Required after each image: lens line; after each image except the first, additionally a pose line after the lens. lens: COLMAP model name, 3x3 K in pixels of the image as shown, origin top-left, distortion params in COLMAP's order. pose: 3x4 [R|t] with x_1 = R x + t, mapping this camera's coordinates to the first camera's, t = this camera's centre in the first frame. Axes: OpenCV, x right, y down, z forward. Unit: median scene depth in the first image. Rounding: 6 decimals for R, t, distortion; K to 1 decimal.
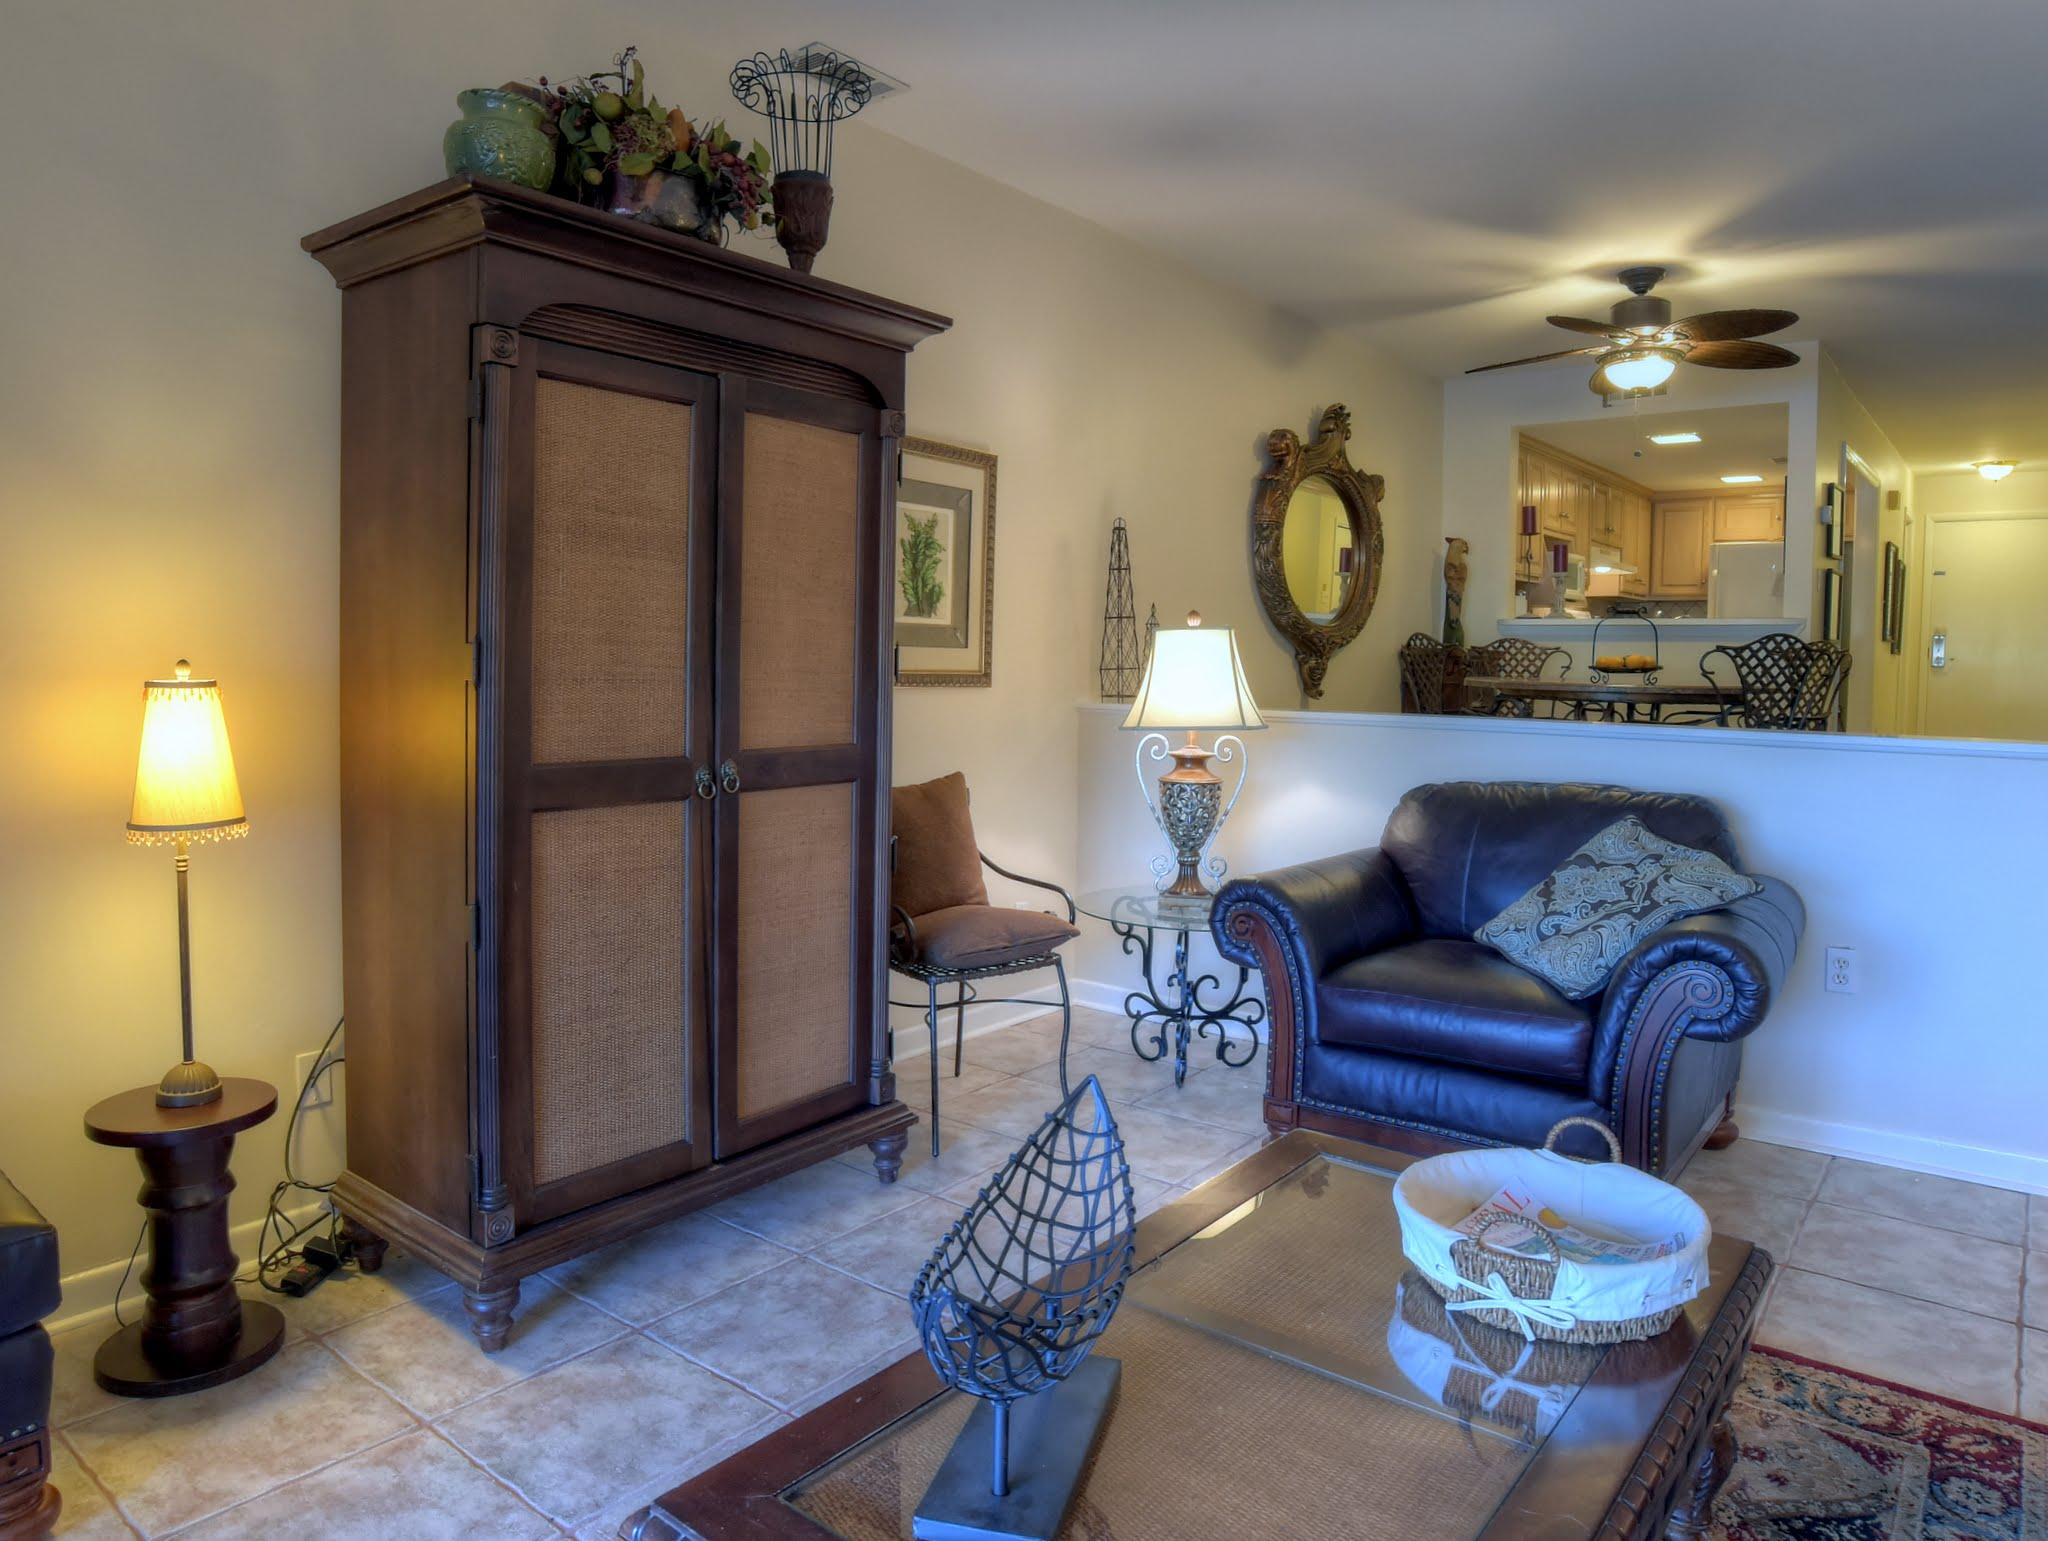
lens RADIAL K [[1336.8, 0, 1023.0], [0, 1336.8, 761.8], [0, 0, 1]] dist [-0.031196, -0.003809]
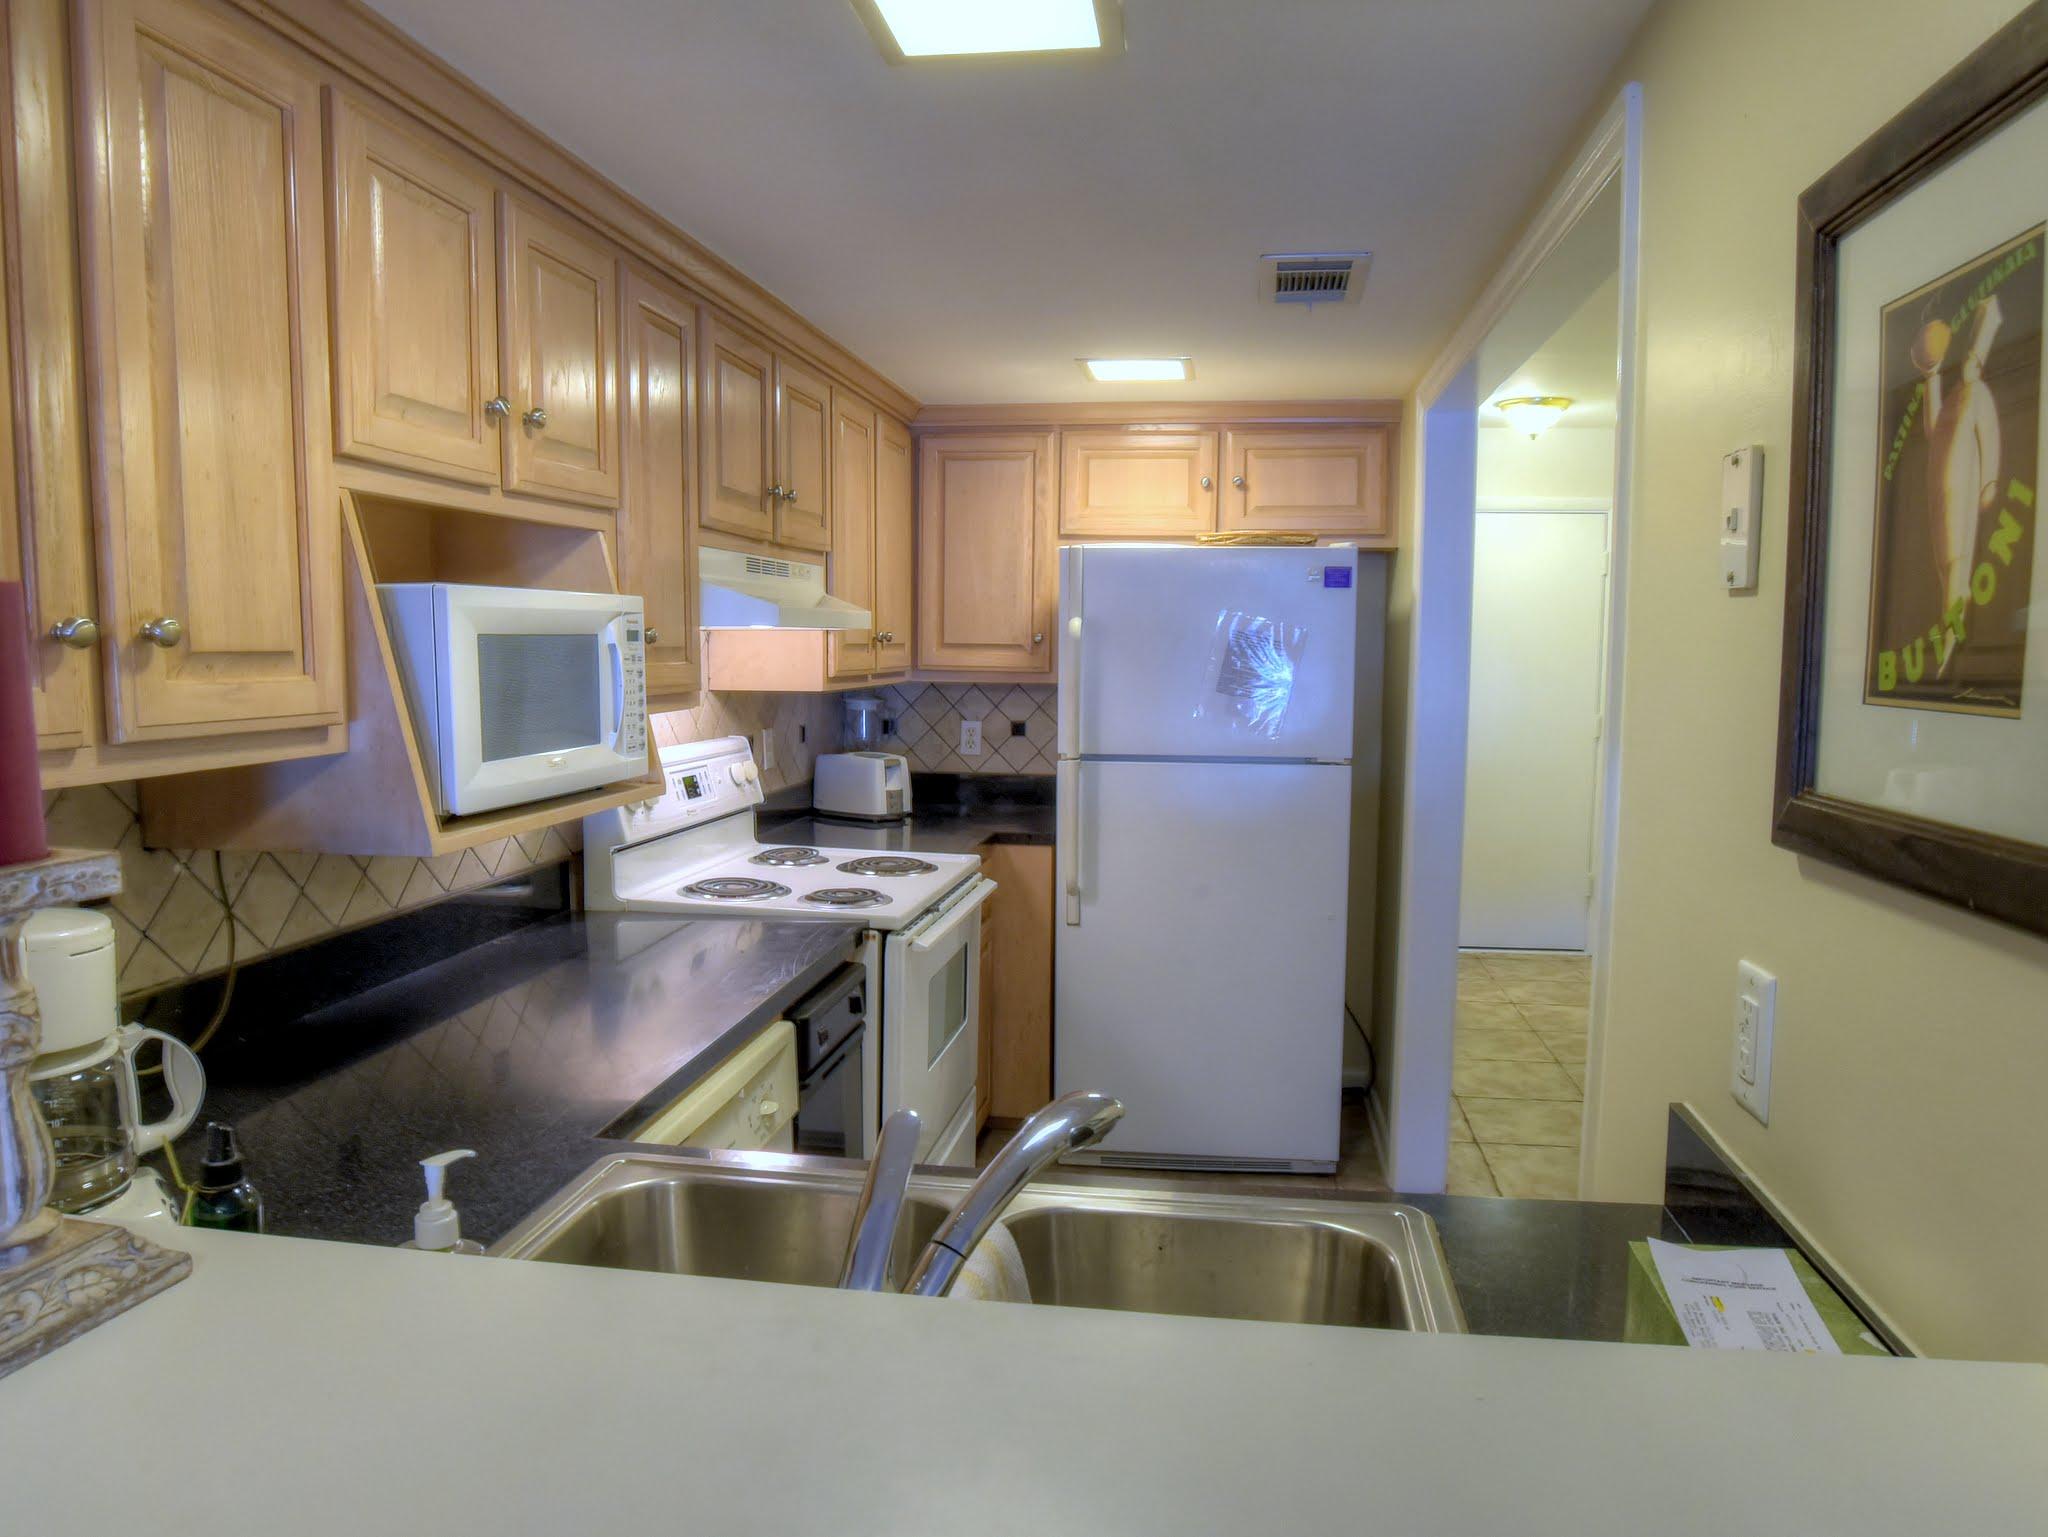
lens RADIAL K [[1336.8, 0, 1031.5], [0, 1336.8, 758.2], [0, 0, 1]] dist [-0.031196, -0.003809]
pose [[0.872944, -0.041683, 0.486036, 0.323851], [0.027322, 0.998956, 0.036600, -0.117712], [-0.487054, -0.018671, 0.873172, 0.666835]]
